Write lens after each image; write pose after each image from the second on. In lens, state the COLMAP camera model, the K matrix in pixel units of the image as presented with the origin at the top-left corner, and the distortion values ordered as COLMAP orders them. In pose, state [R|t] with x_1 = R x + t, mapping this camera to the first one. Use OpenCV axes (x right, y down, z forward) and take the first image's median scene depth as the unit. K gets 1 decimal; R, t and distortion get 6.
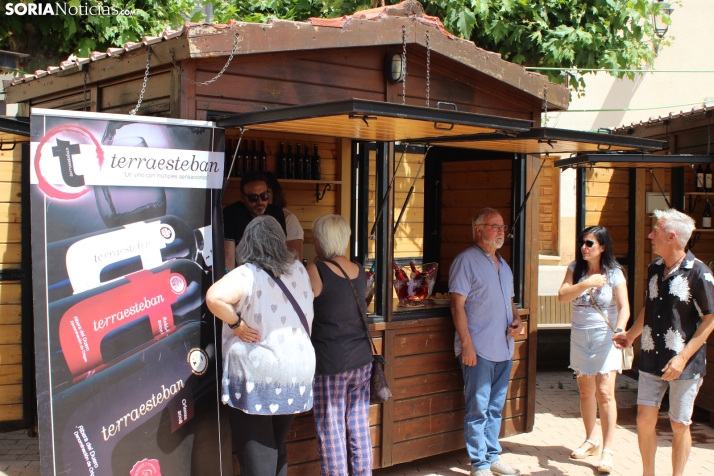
lens RADIAL K [[908.1, 0, 357.0], [0, 908.1, 238.0], [0, 0, 1]] dist [-0.158041, 0.080820]
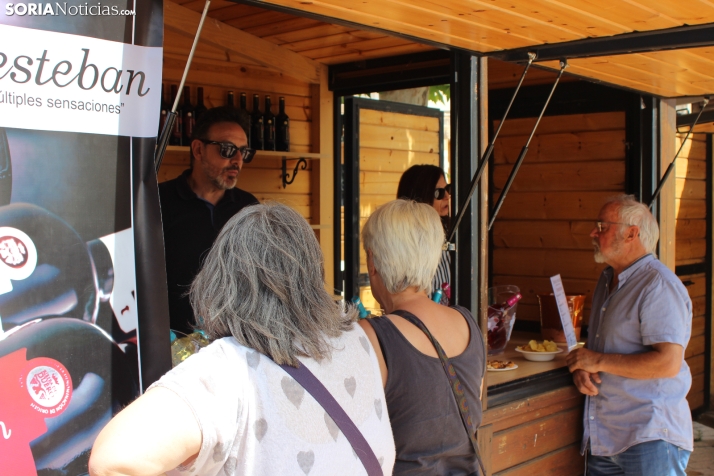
lens RADIAL K [[908.1, 0, 357.0], [0, 908.1, 238.0], [0, 0, 1]] dist [-0.158041, 0.080820]
pose [[0.993692, -0.015947, 0.111007, -0.107314], [0.015536, 0.999869, 0.004561, -0.010260], [-0.111065, -0.002808, 0.993809, 0.598853]]
